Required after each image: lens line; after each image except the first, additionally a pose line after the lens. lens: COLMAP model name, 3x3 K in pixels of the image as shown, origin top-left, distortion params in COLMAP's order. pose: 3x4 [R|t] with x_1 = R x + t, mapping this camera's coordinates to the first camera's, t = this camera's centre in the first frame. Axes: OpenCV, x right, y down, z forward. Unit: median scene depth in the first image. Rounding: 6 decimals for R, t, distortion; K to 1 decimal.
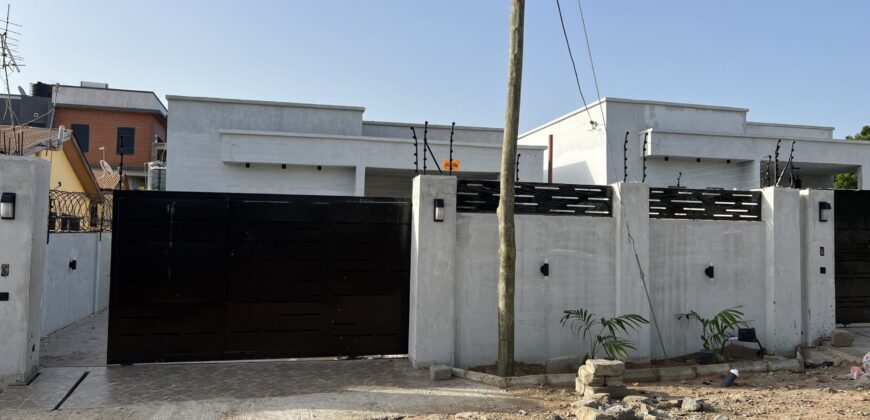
lens RADIAL K [[652.6, 0, 429.5], [0, 652.6, 214.7], [0, 0, 1]] dist [0.040987, -0.053198]
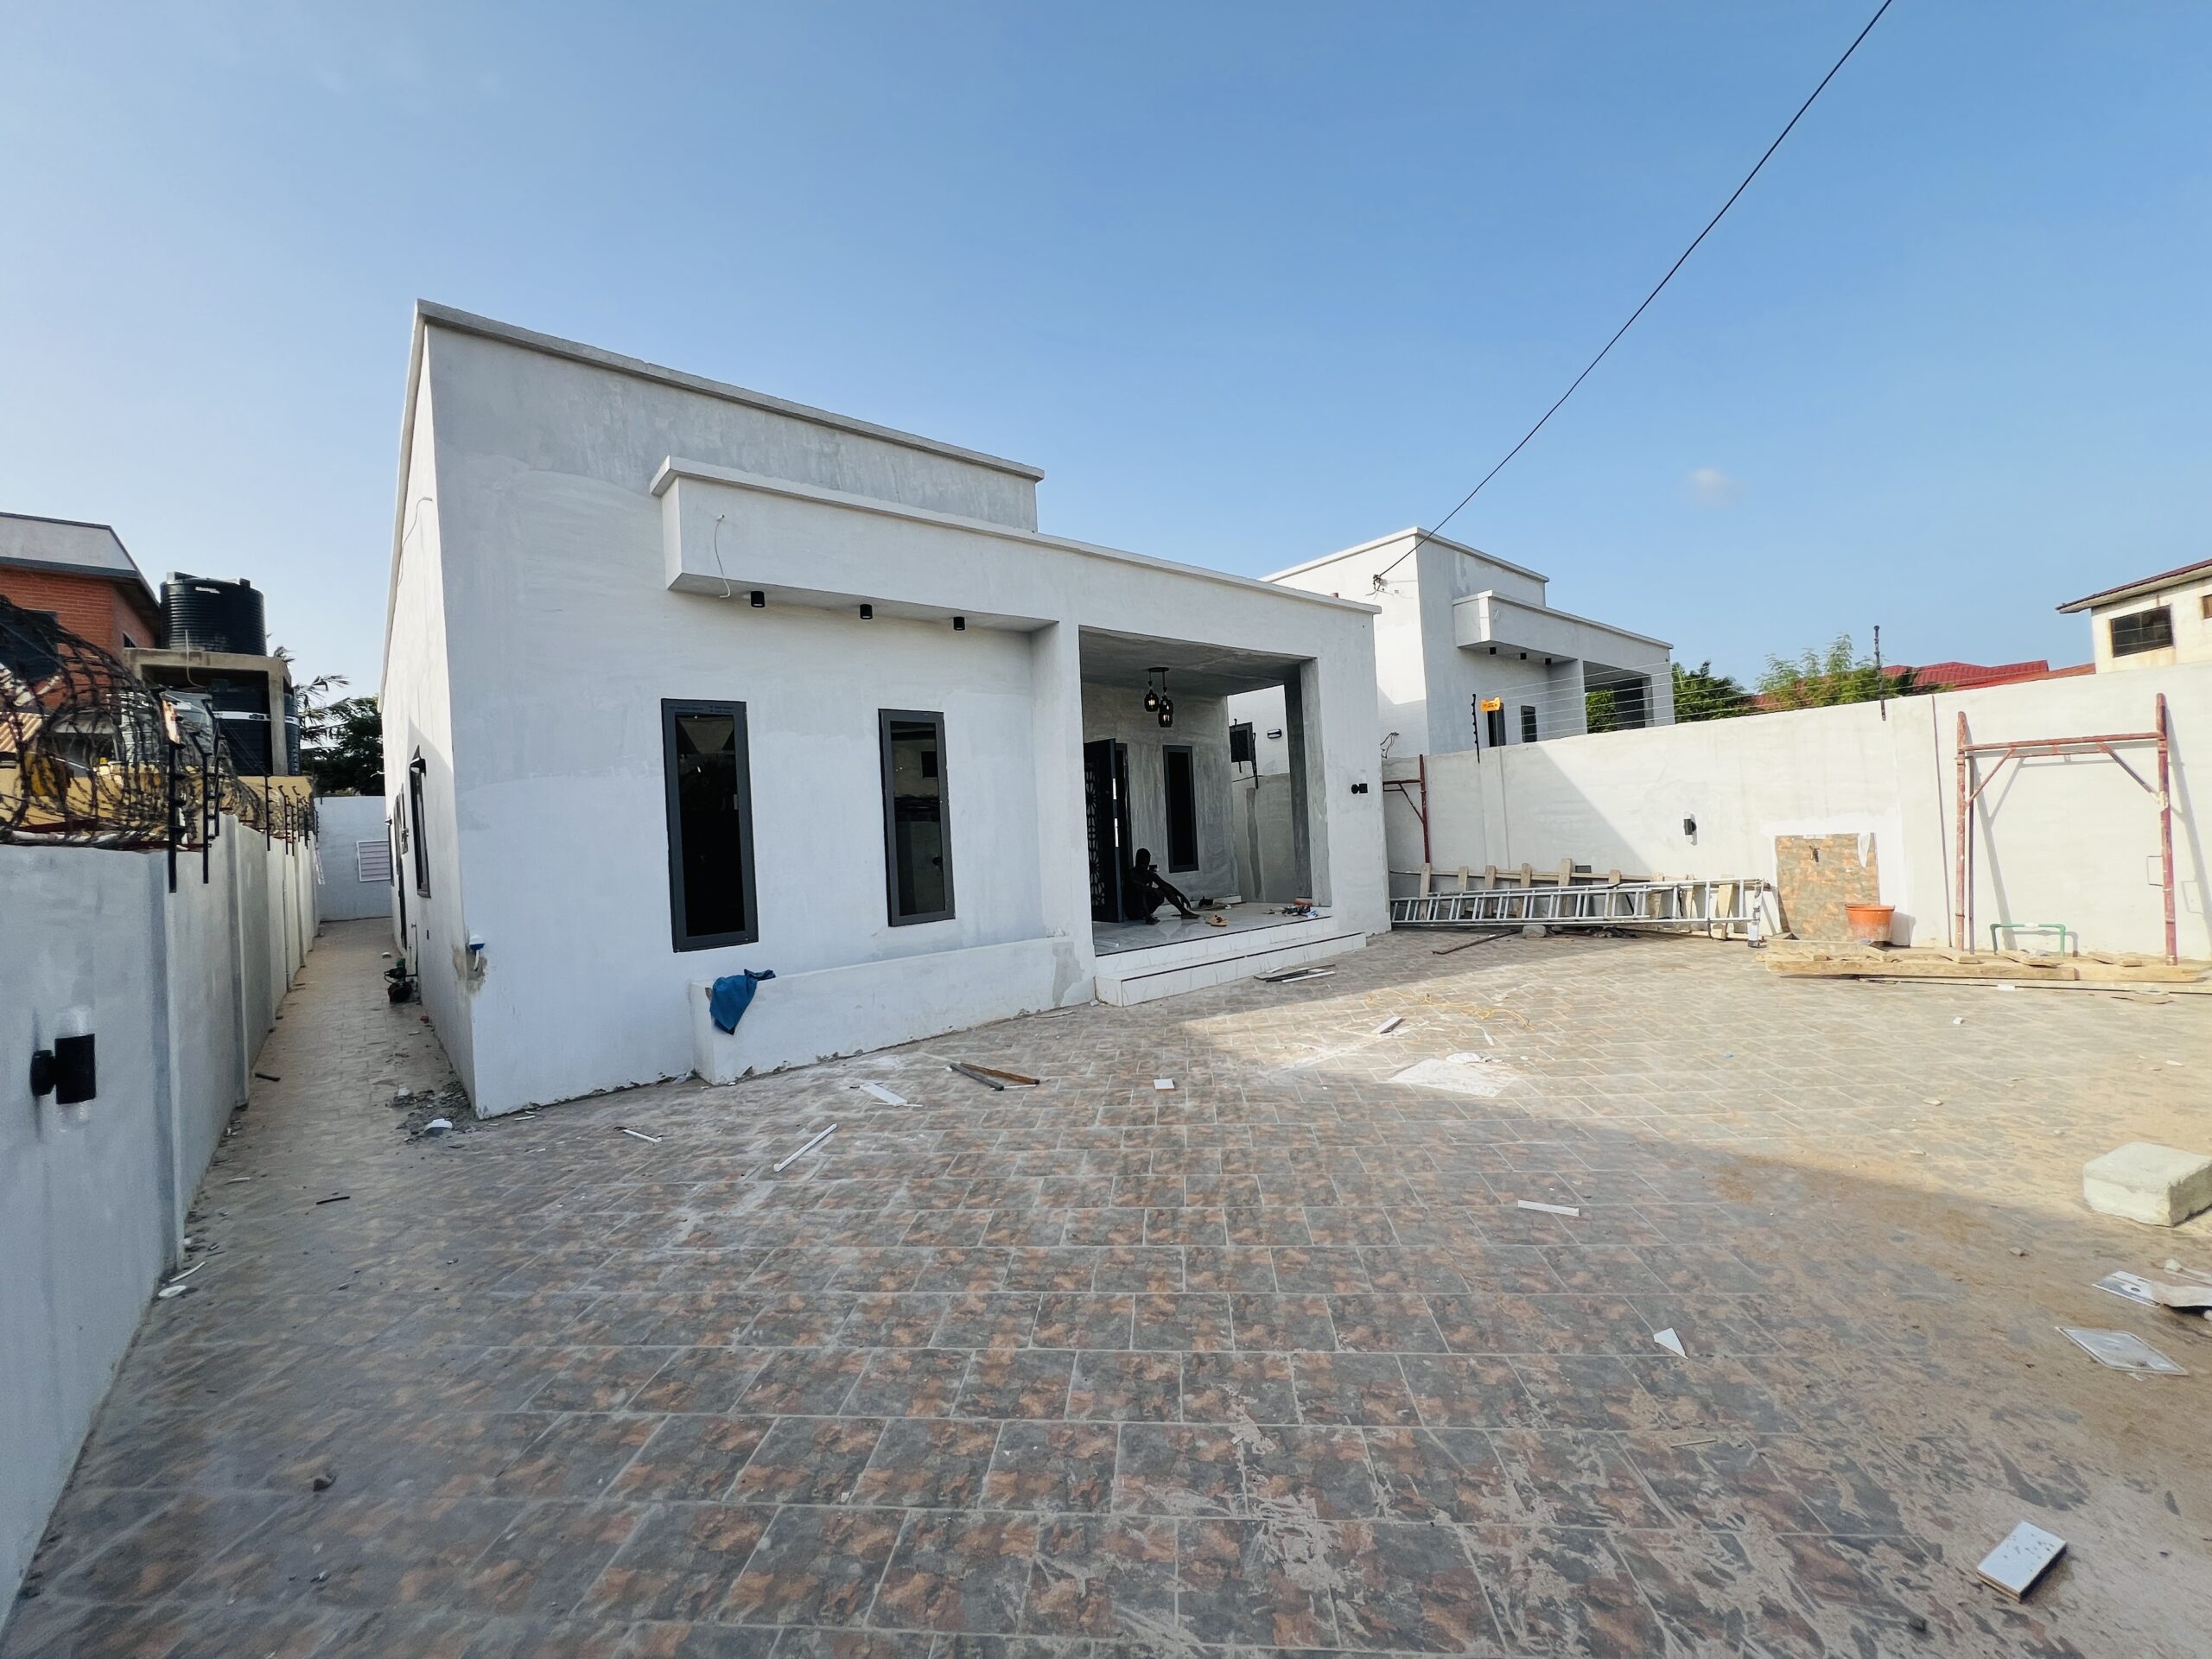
lens RADIAL K [[881.7, 0, 1105.9], [0, 881.7, 821.2], [0, 0, 1]] dist [-0.003040, 0.000898]
pose [[0.889461, -0.055096, 0.453677, -0.449903], [0.041392, 0.998338, 0.040091, 0.025896], [-0.455132, -0.016881, 0.890264, 0.772945]]
